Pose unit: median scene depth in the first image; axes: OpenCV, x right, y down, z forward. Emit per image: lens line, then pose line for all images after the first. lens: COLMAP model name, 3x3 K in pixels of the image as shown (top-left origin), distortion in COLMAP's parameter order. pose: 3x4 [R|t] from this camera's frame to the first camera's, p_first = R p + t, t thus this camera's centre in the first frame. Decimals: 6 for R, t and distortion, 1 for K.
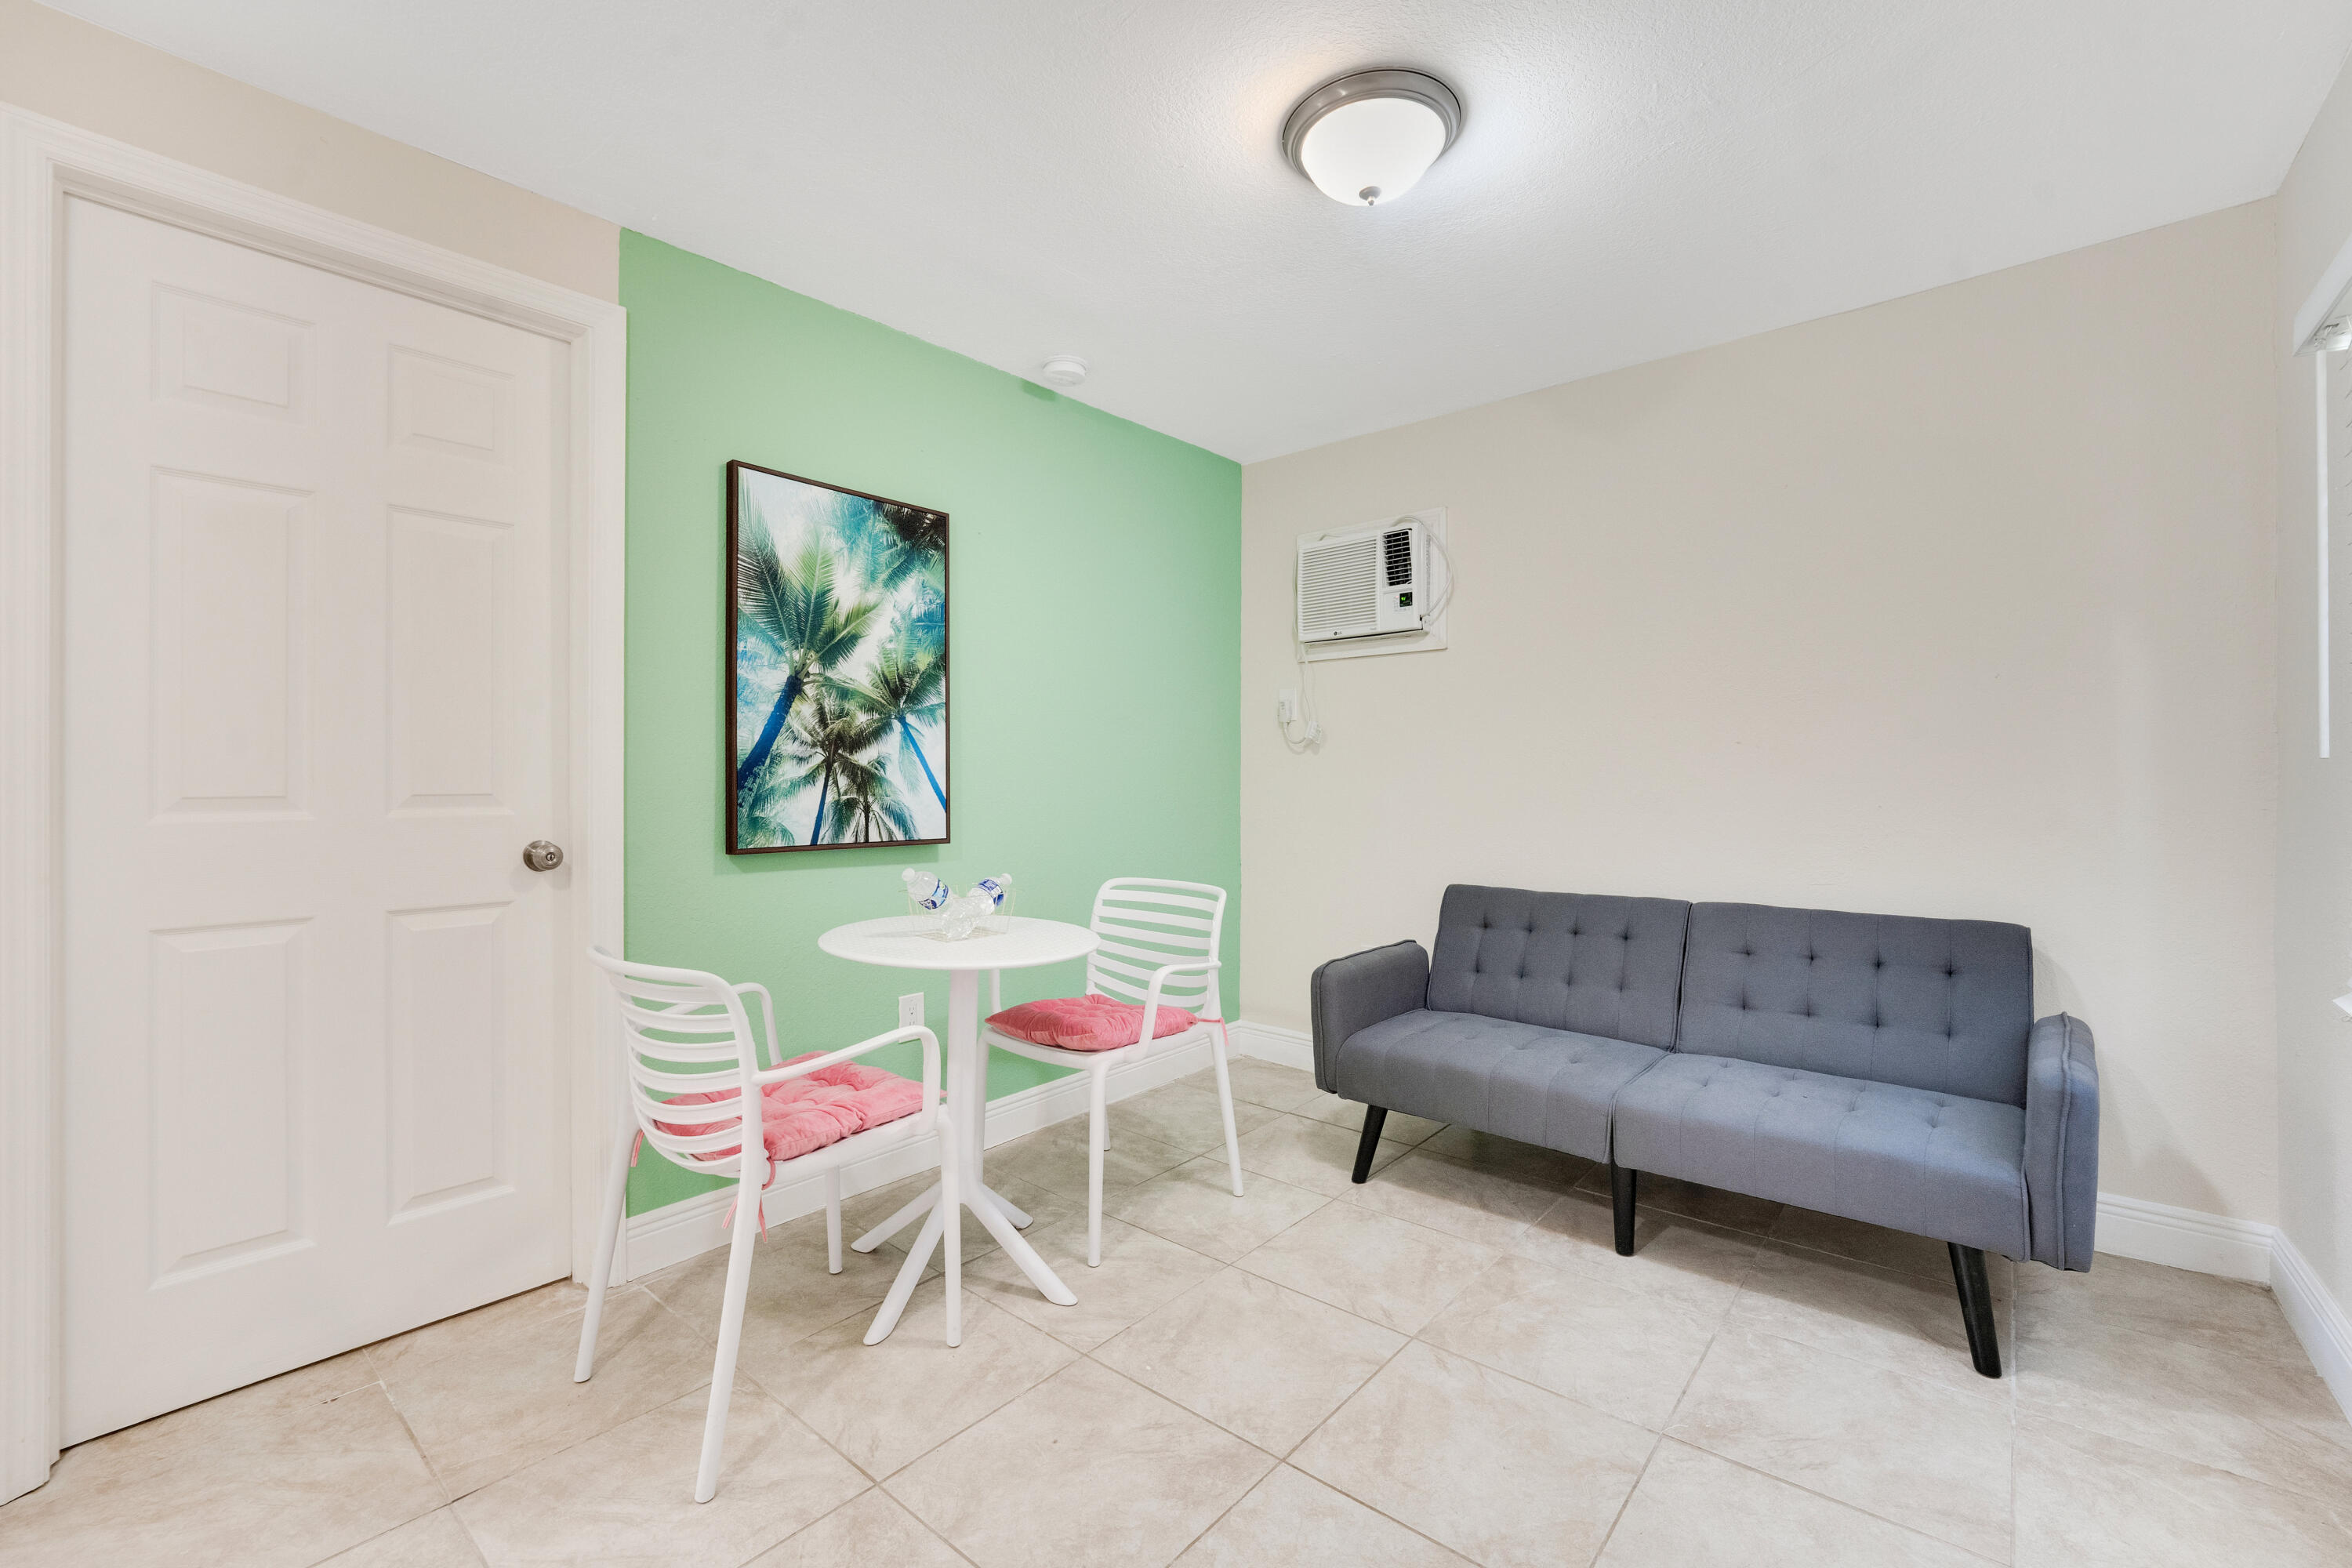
lens RADIAL K [[1015.9, 0, 1173.0], [0, 1015.9, 769.4], [0, 0, 1]] dist [-0.001862, -0.001042]
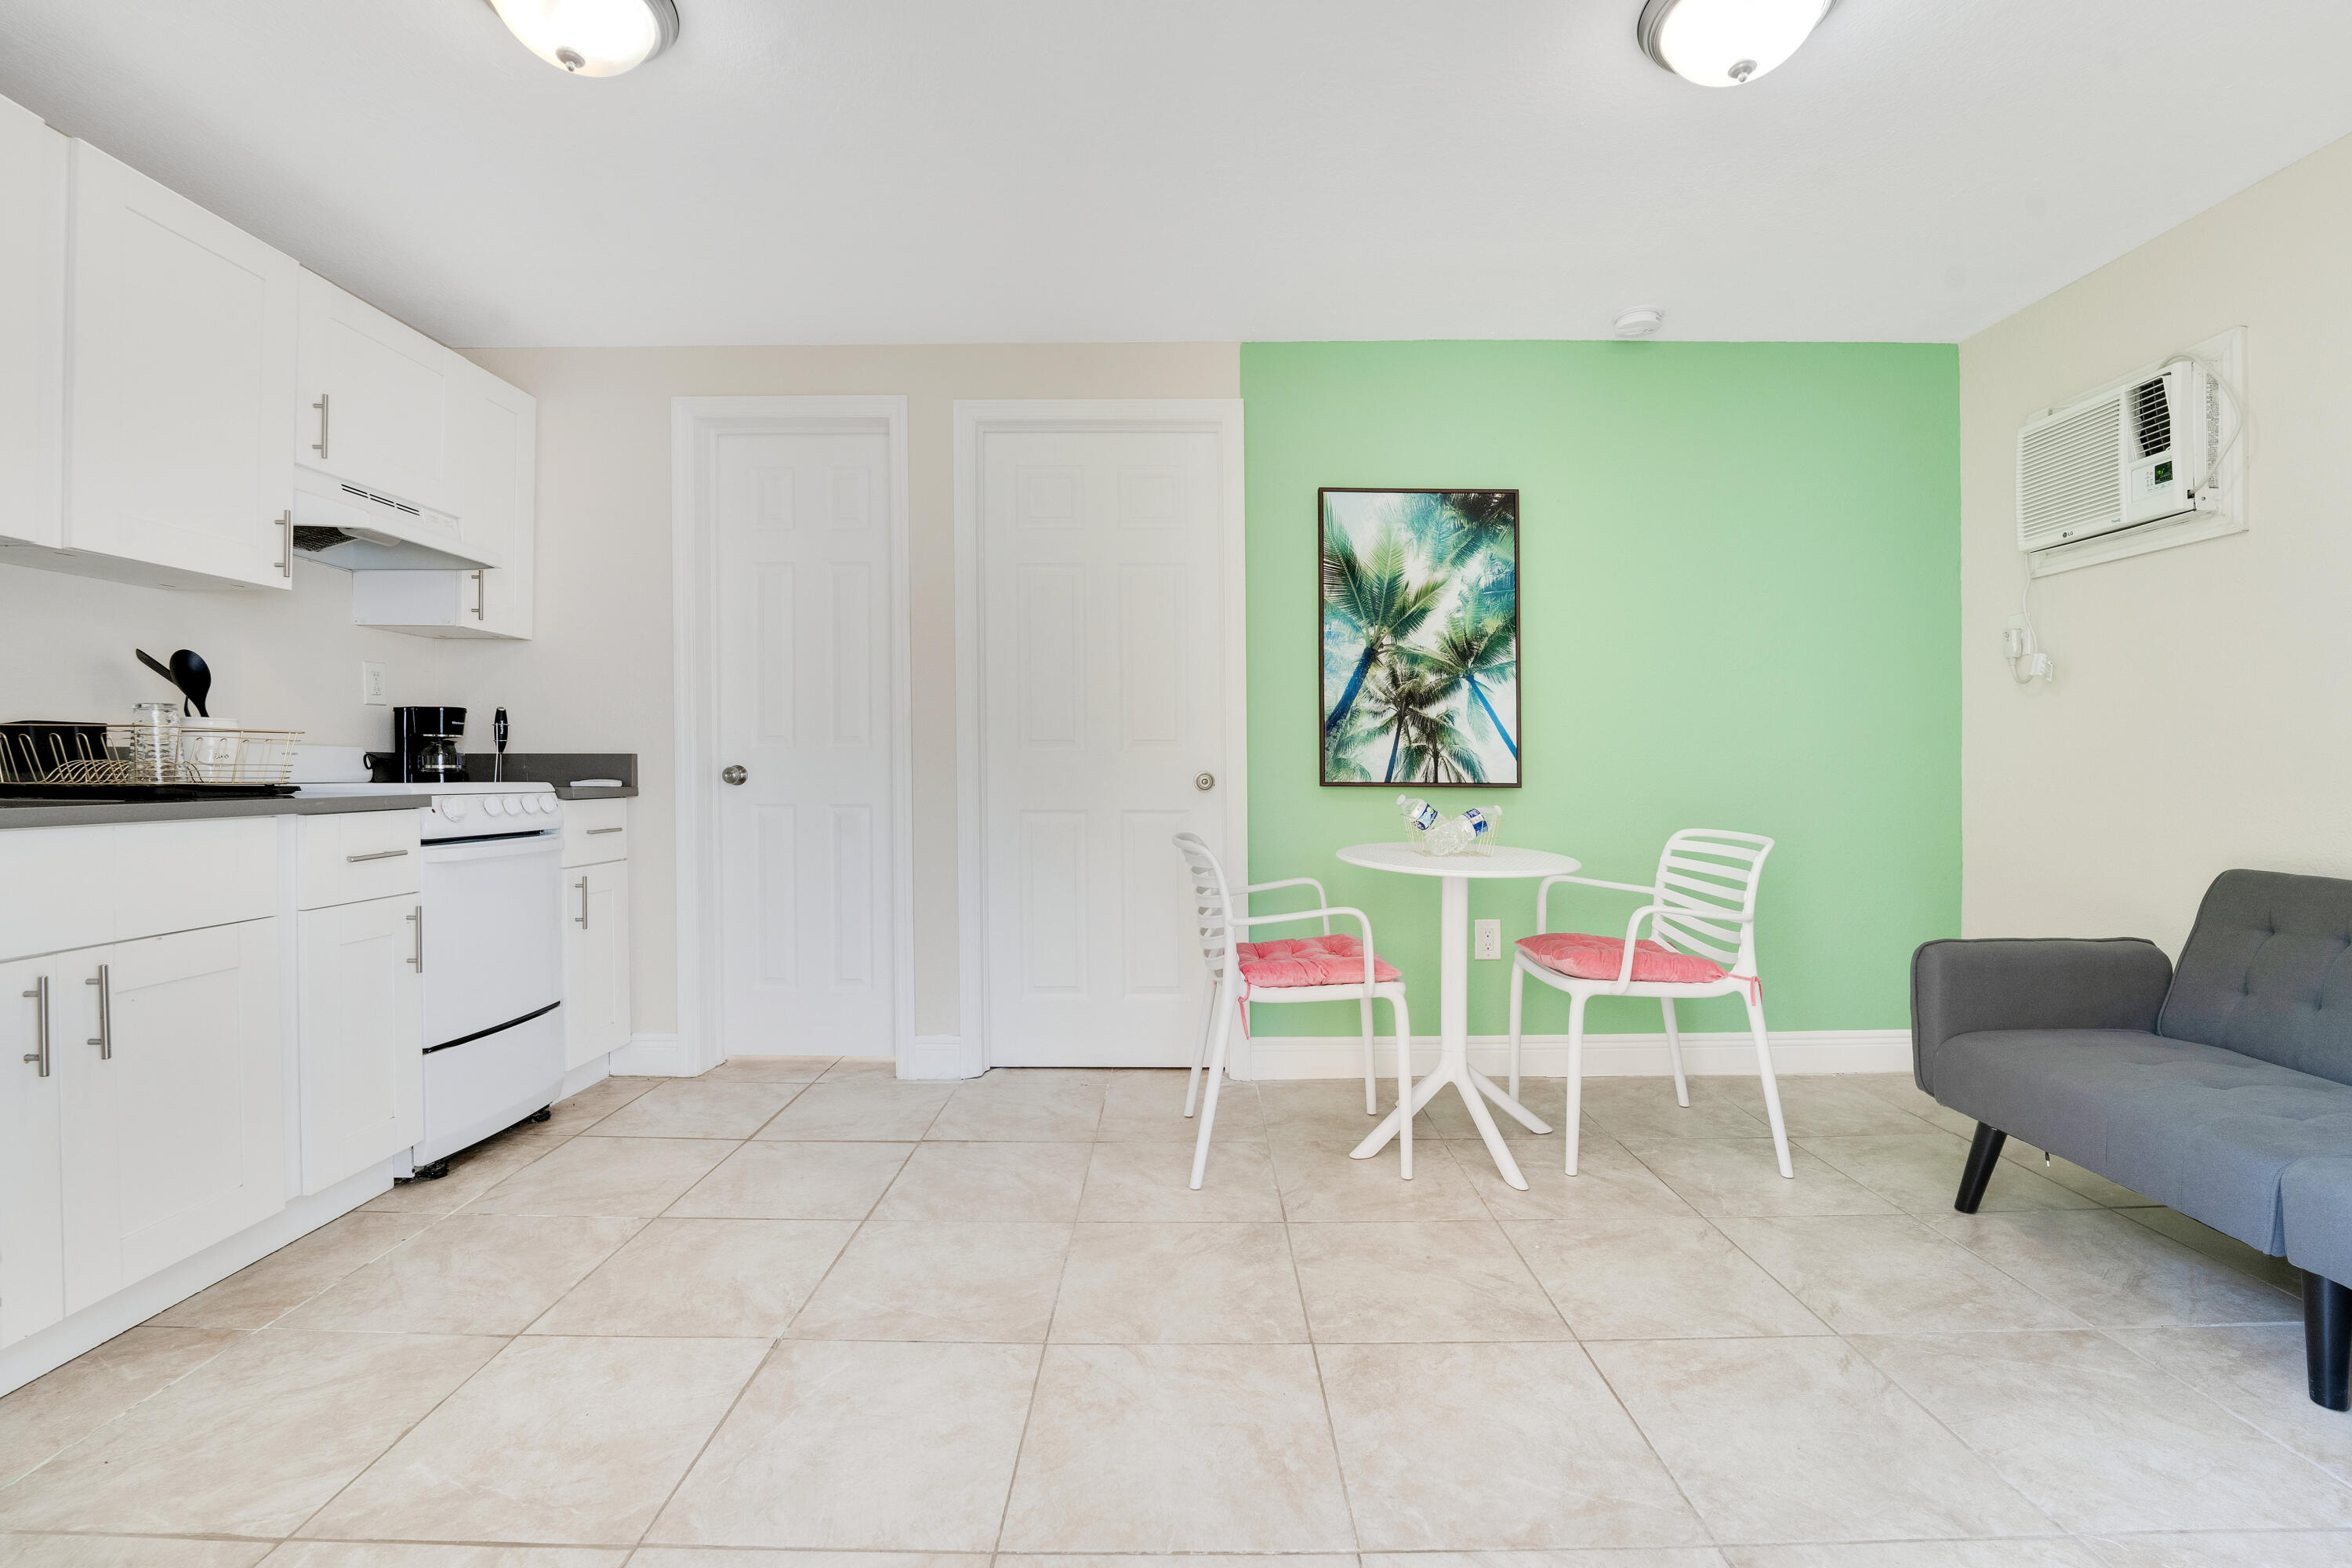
lens RADIAL K [[1015.9, 0, 1186.9], [0, 1015.9, 780.3], [0, 0, 1]] dist [-0.001862, -0.001042]
pose [[0.651716, 0.011742, -0.758372, 0.404201], [0.002048, 0.999849, 0.017240, 0.046949], [0.758460, -0.012789, 0.651594, 0.001787]]
